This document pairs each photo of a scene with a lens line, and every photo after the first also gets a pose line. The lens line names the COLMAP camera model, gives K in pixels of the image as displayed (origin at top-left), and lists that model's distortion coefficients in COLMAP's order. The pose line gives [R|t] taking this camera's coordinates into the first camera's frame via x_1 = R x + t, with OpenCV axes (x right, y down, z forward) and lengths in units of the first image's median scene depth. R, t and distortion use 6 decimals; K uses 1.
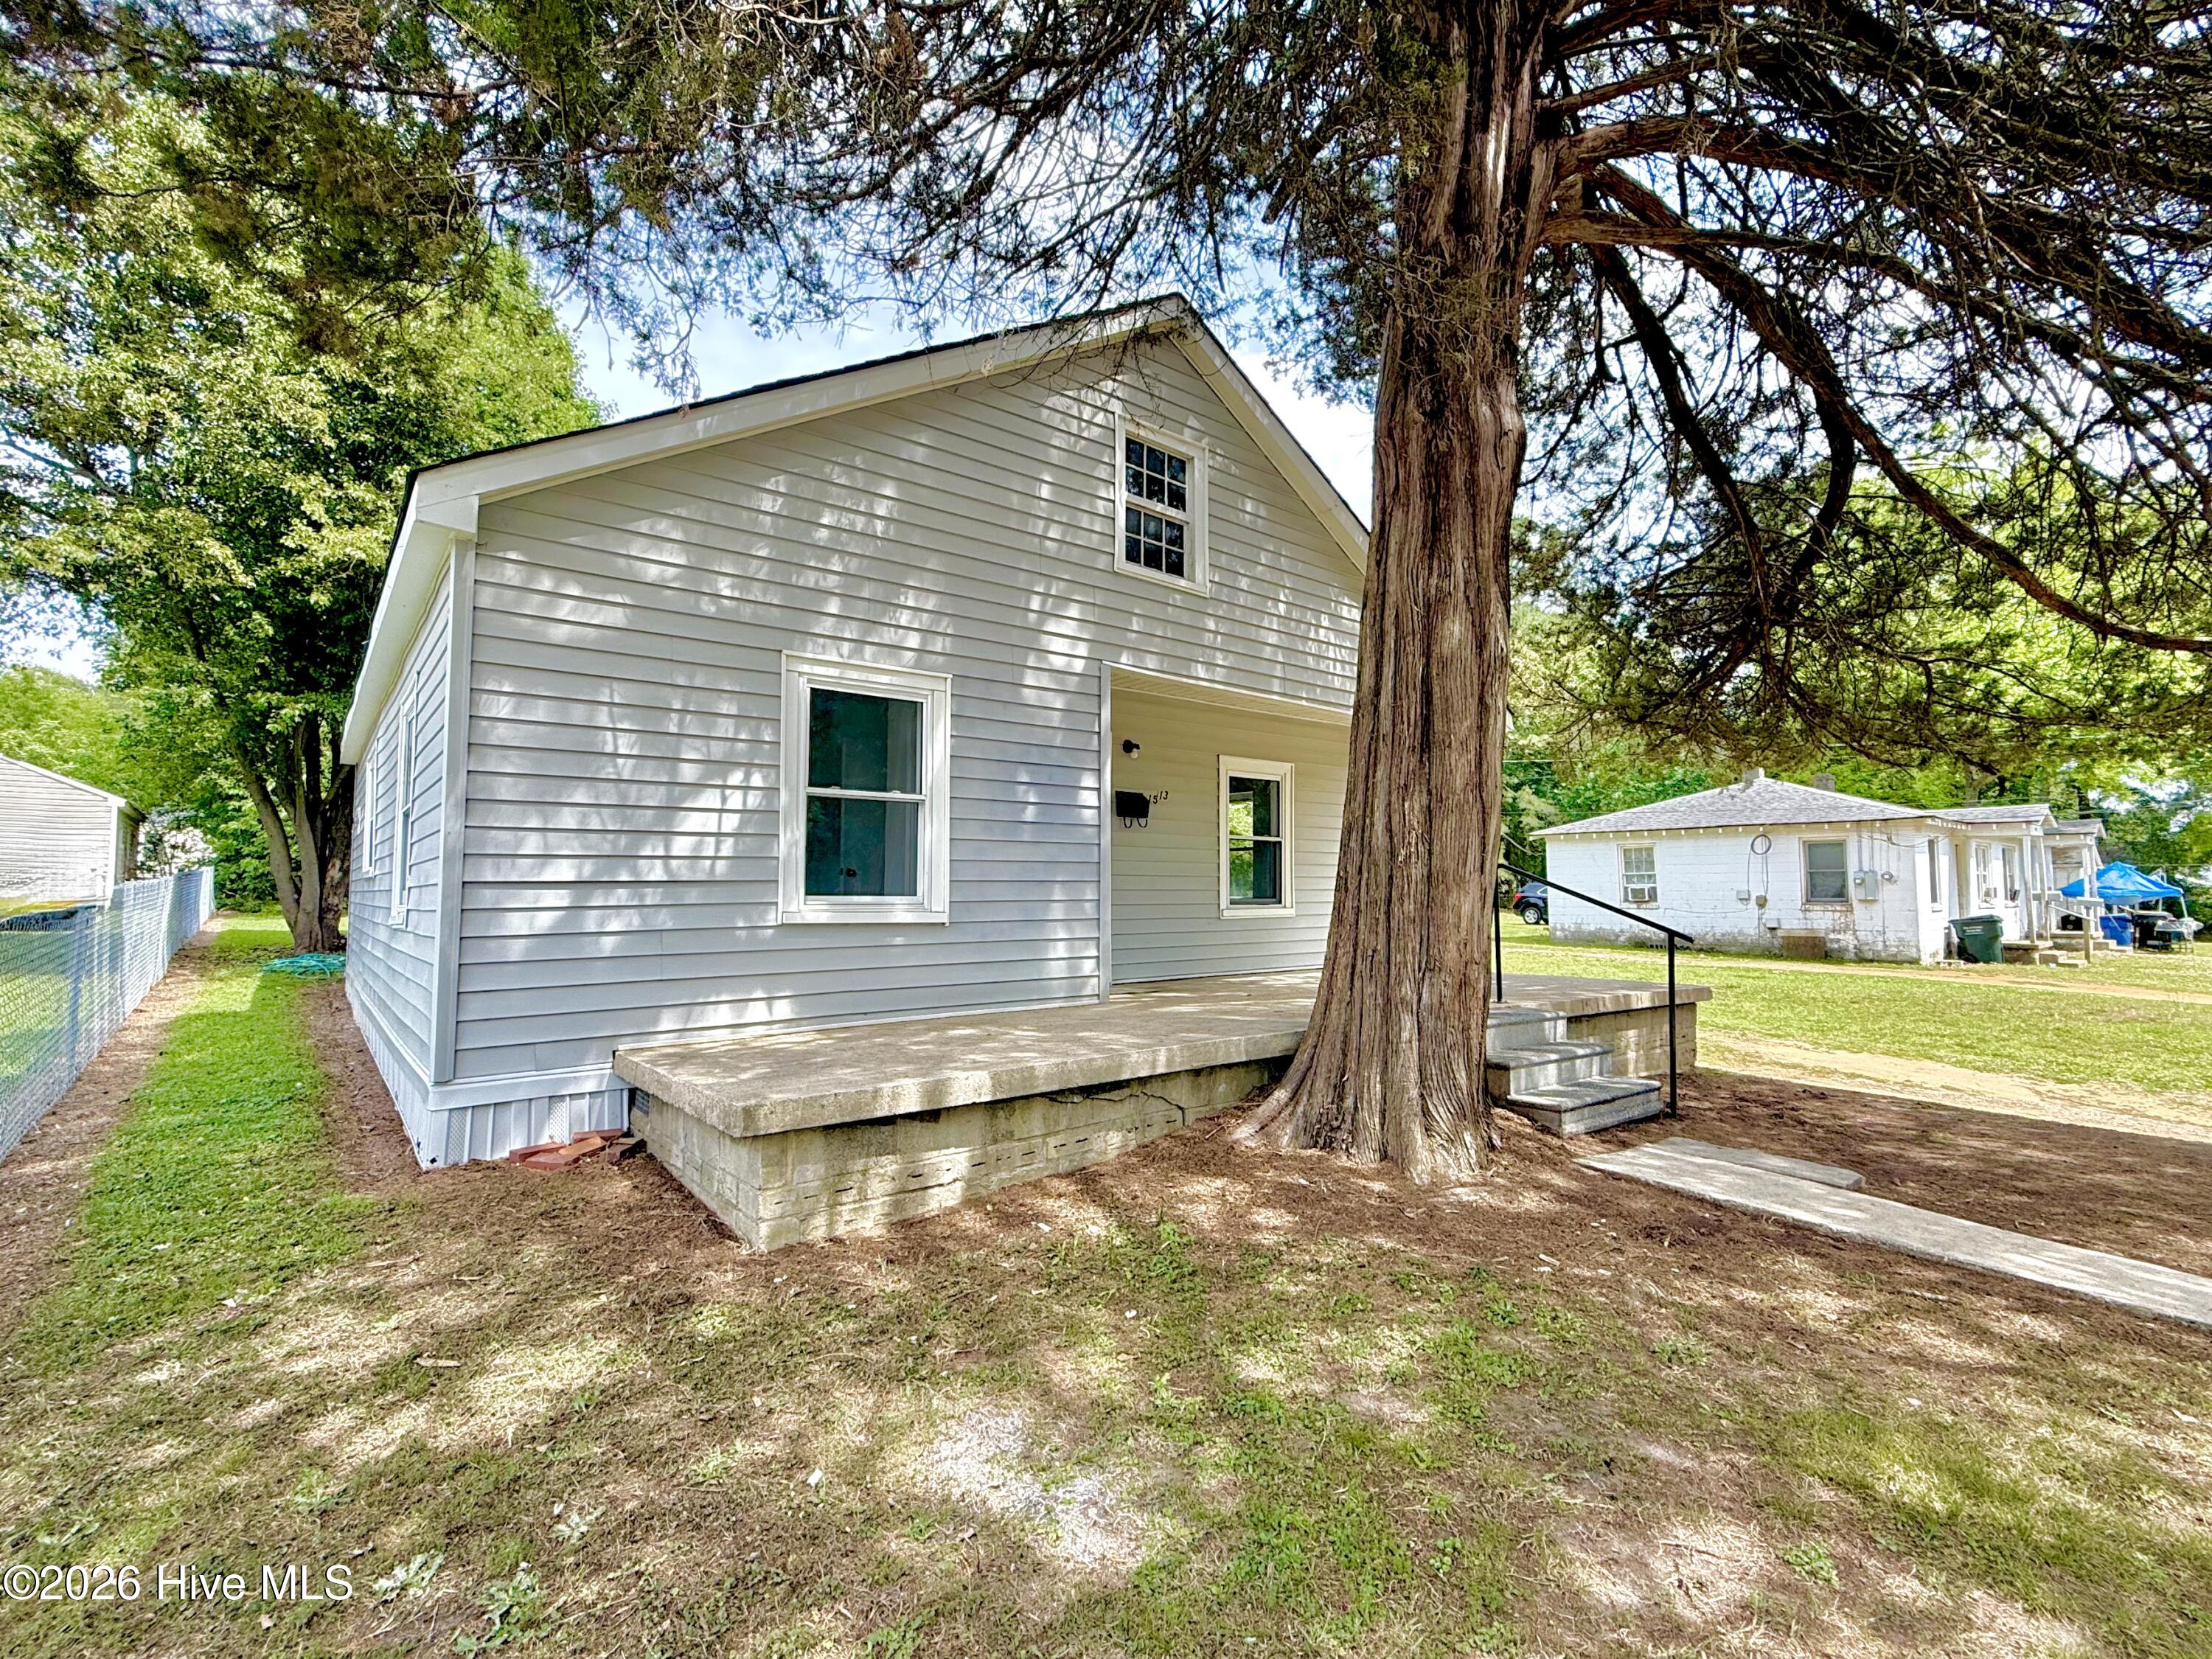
lens RADIAL K [[1022.1, 0, 1109.2], [0, 1022.1, 828.6], [0, 0, 1]] dist [-0.000697, 0.000015]
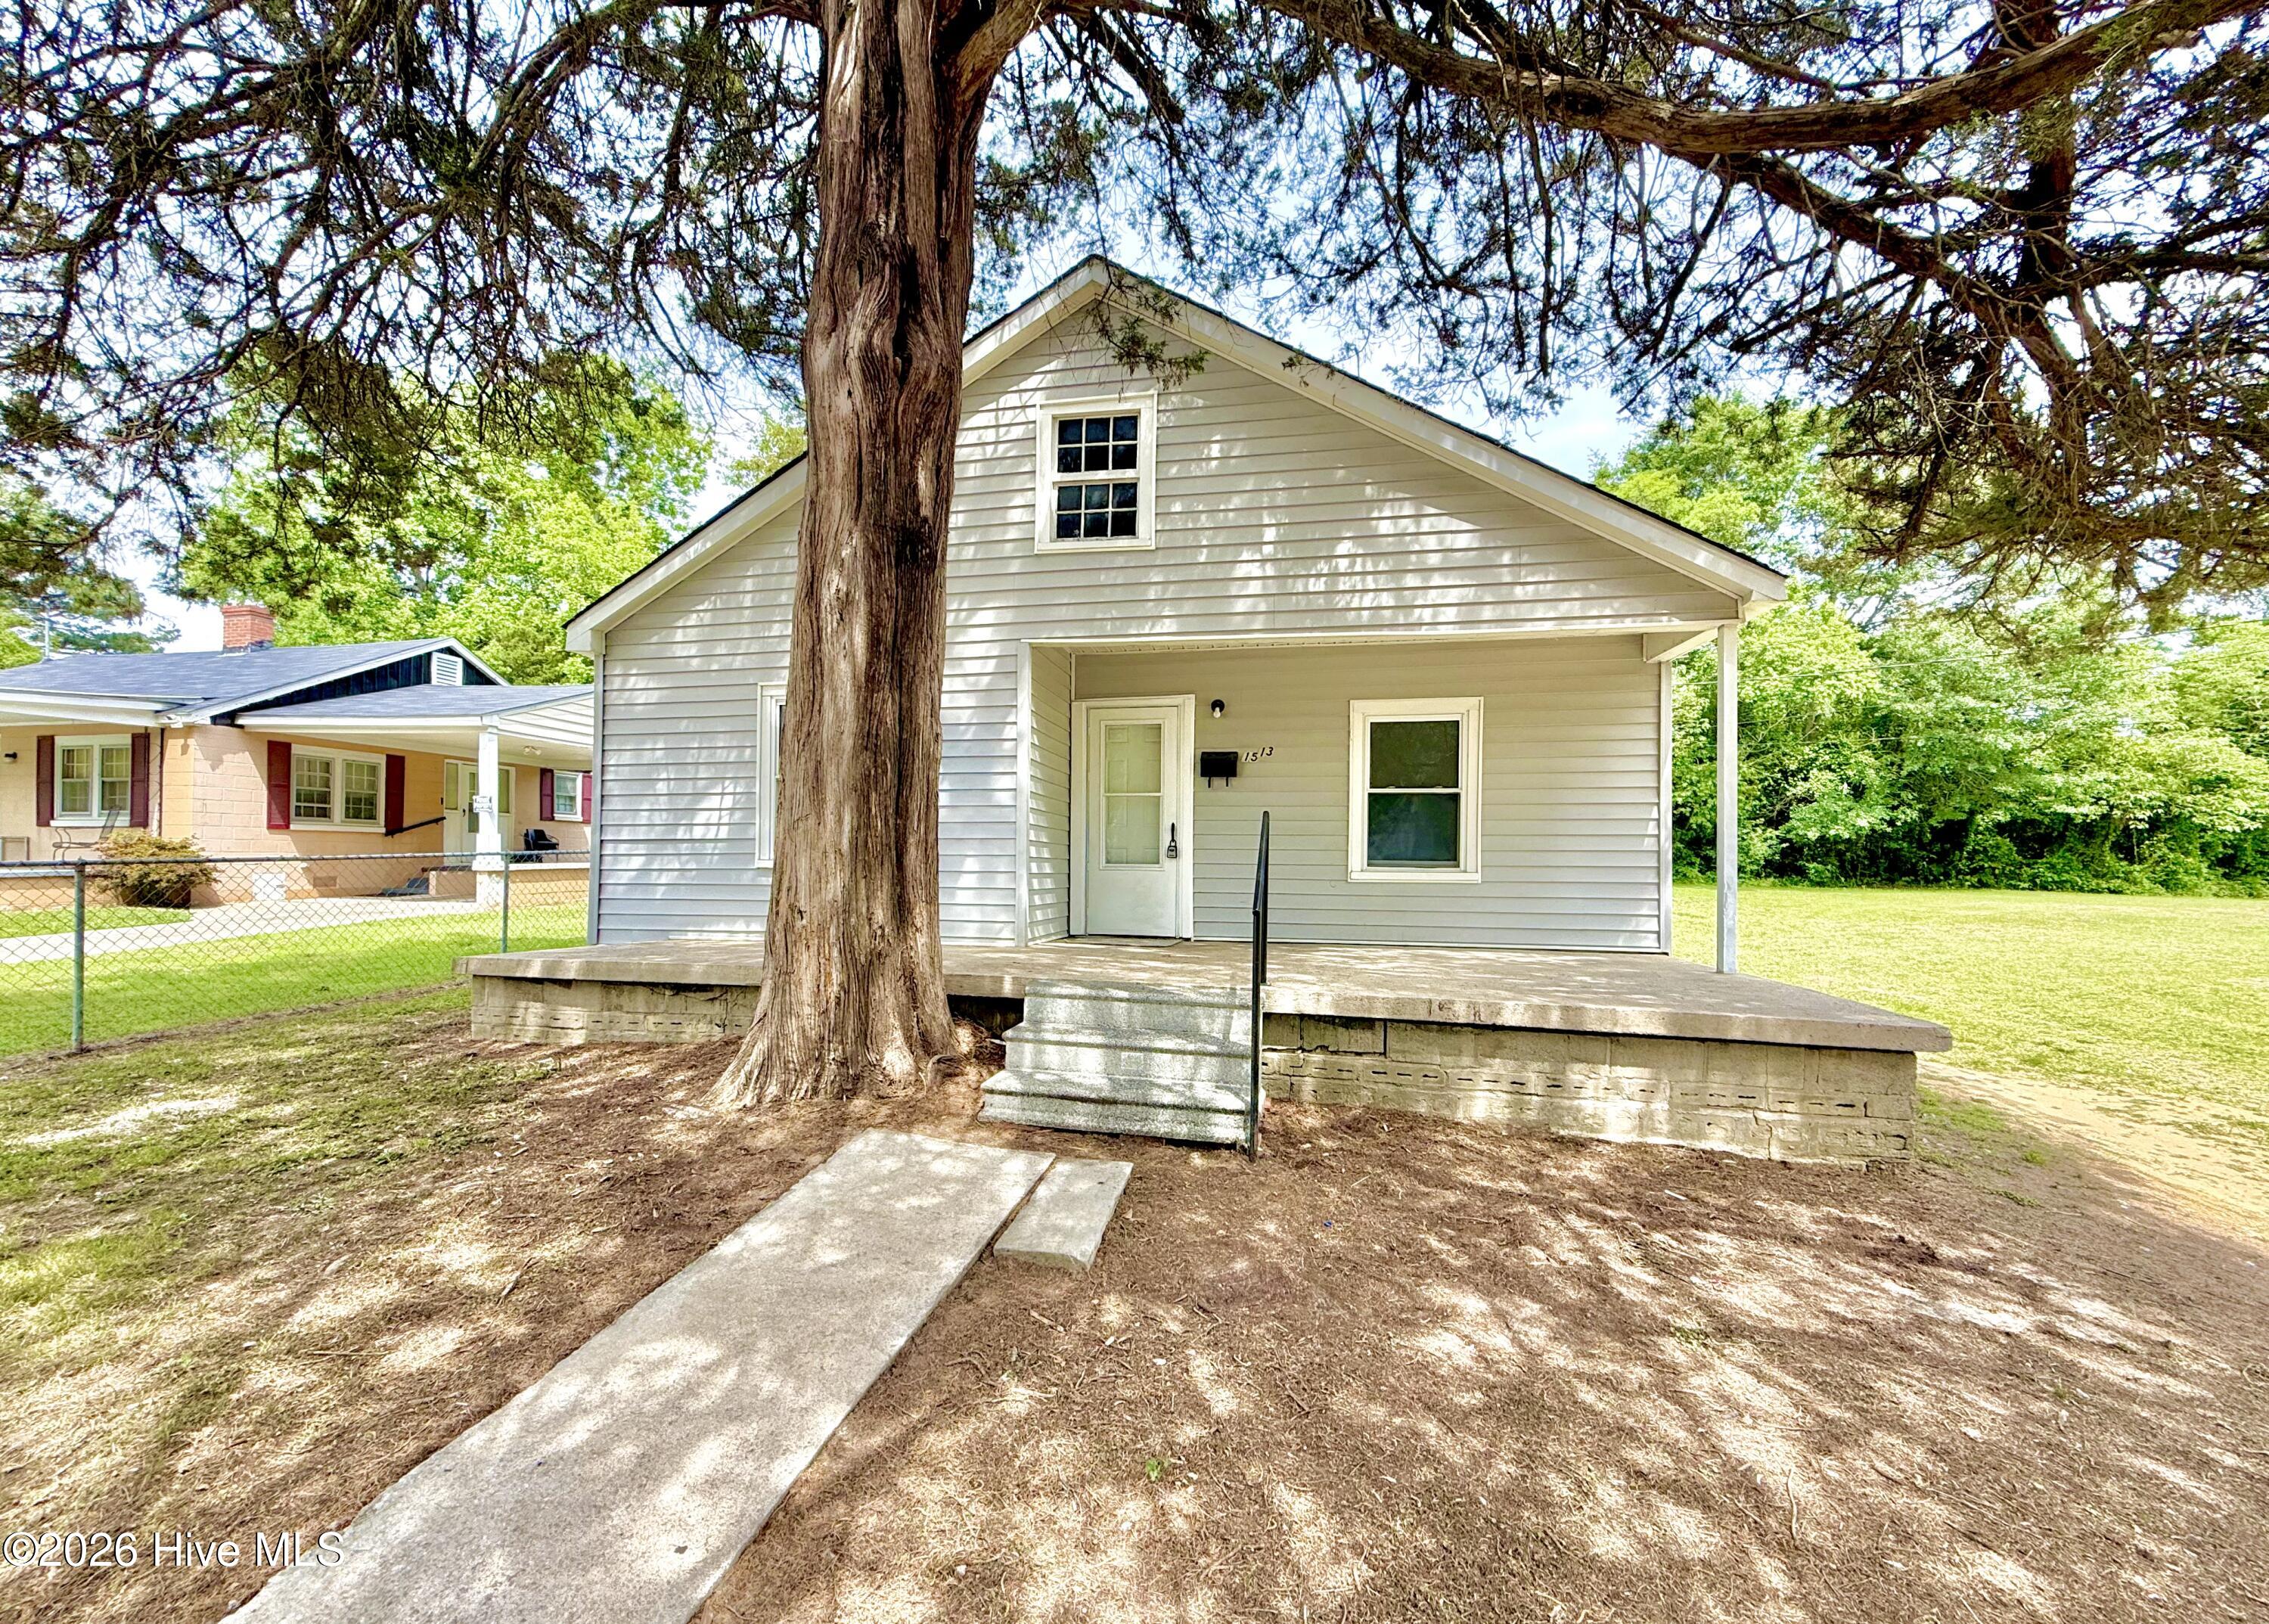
lens RADIAL K [[897.1, 0, 1096.5], [0, 897.1, 853.8], [0, 0, 1]] dist [-0.000050, 0.000028]
pose [[0.637871, -0.000728, -0.770143, 0.742196], [0.038967, 0.998749, 0.031331, 0.038026], [0.769157, -0.049995, 0.637102, 0.402778]]
